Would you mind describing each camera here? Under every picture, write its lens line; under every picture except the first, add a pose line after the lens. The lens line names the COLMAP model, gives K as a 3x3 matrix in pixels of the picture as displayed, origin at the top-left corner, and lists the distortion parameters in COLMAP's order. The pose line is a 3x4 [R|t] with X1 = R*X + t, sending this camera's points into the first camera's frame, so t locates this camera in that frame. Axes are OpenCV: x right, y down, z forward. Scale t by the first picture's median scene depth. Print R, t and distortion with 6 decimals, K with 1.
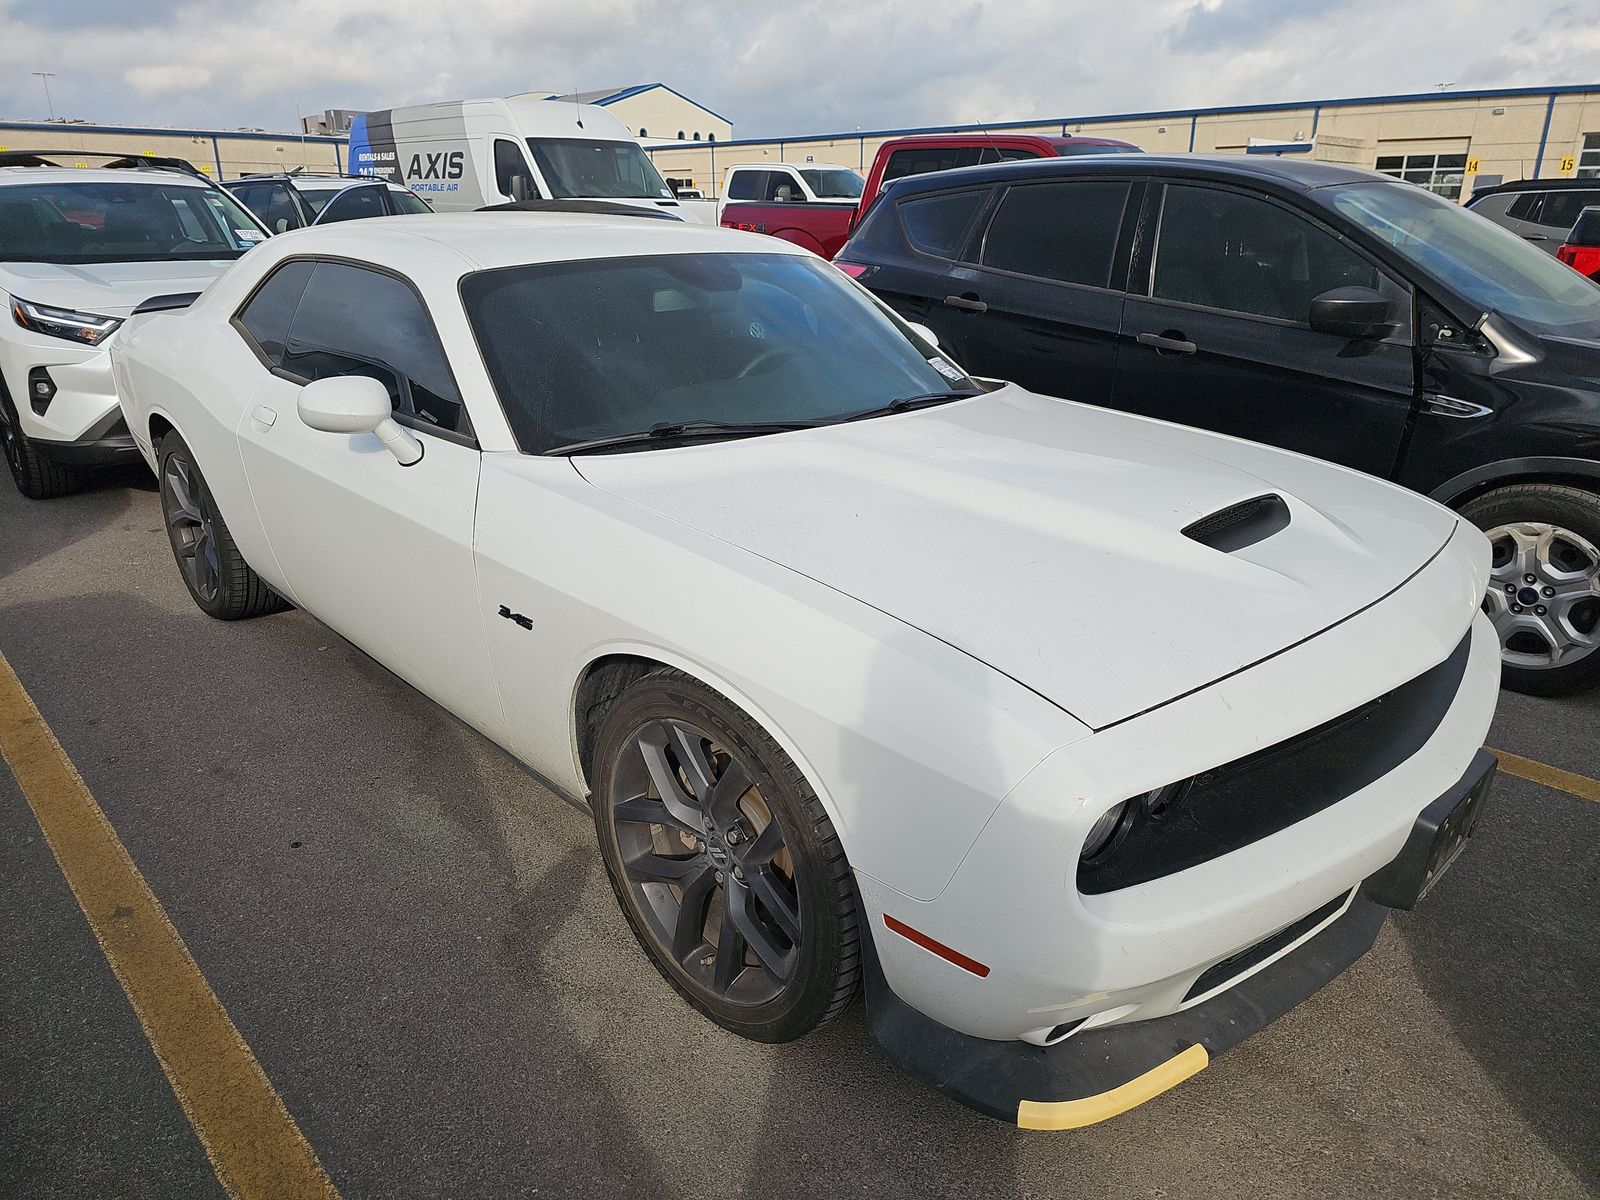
lens RADIAL K [[1080.9, 0, 801.8], [0, 1080.9, 627.9], [0, 0, 1]] dist [0.036801, -0.031759]
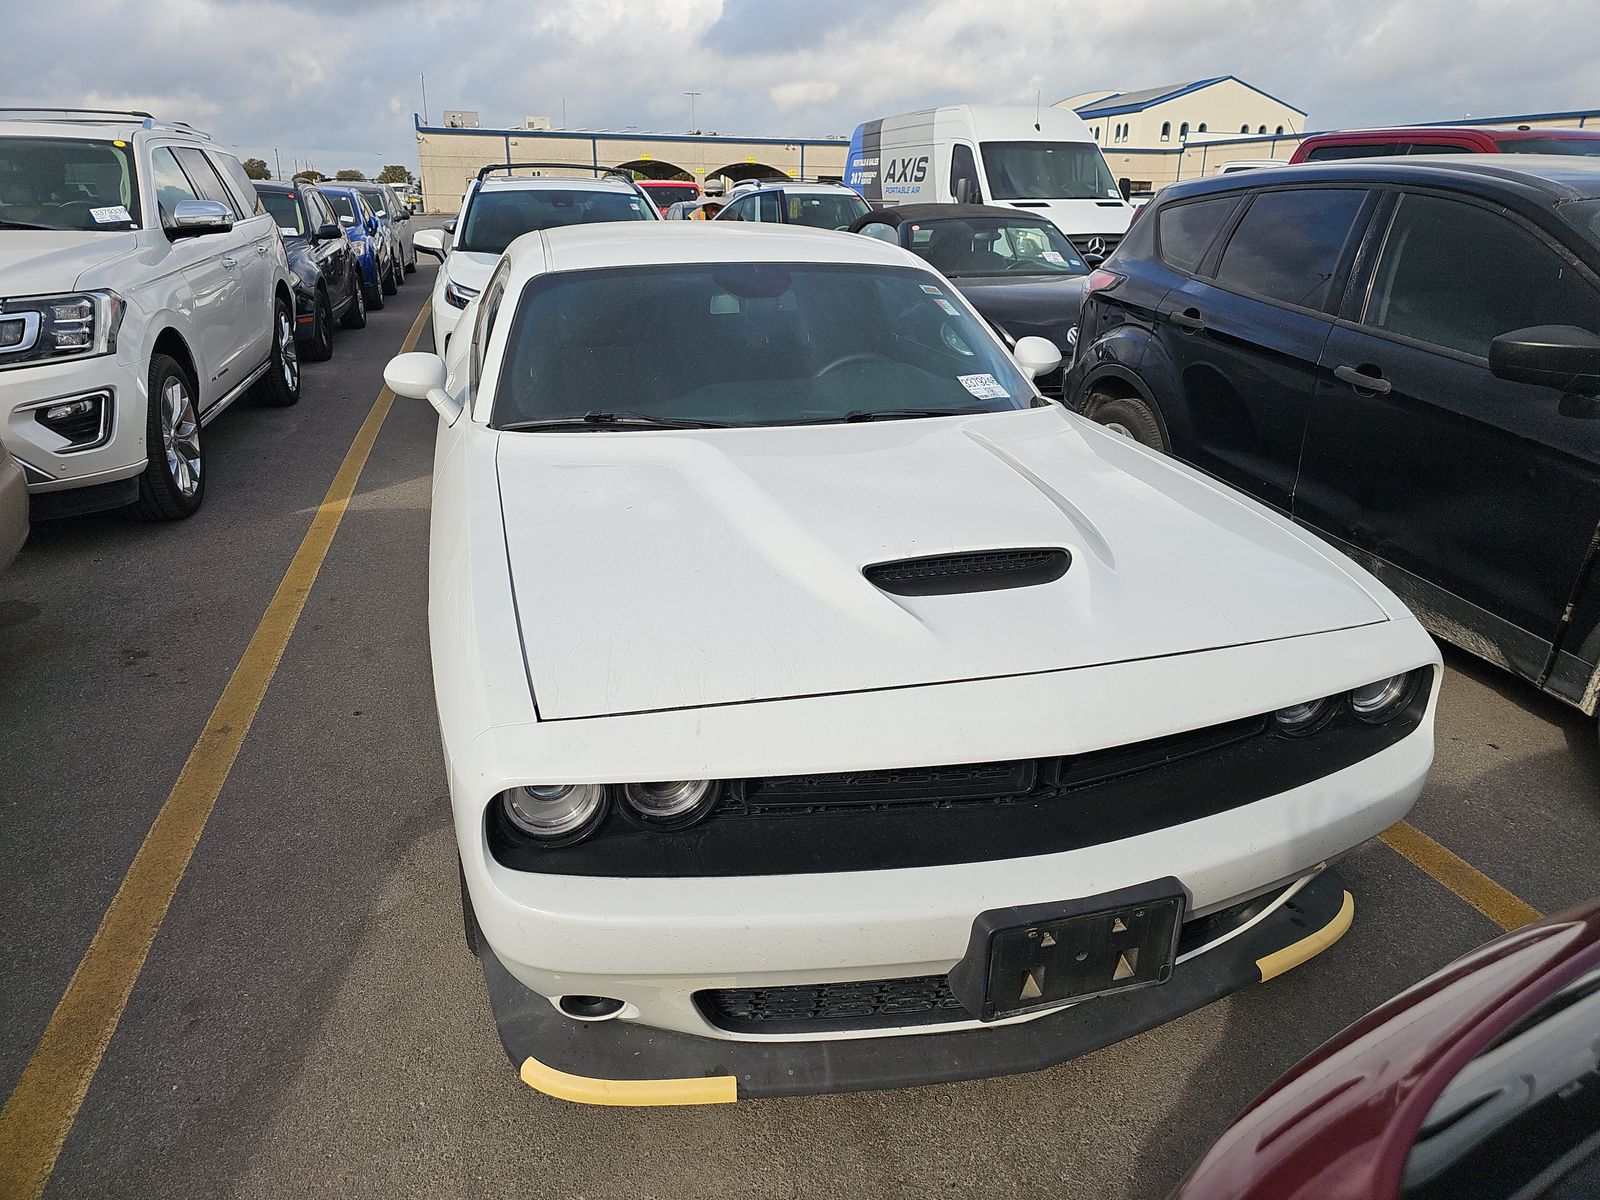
lens RADIAL K [[1077.6, 0, 800.0], [0, 1077.6, 600.0], [0, 0, 1]] dist [0.064889, -0.076052]
pose [[0.877971, 0.167912, -0.448299, 0.127138], [-0.176668, 0.984012, 0.022570, -0.012202], [0.444921, 0.059384, 0.893599, 0.019766]]
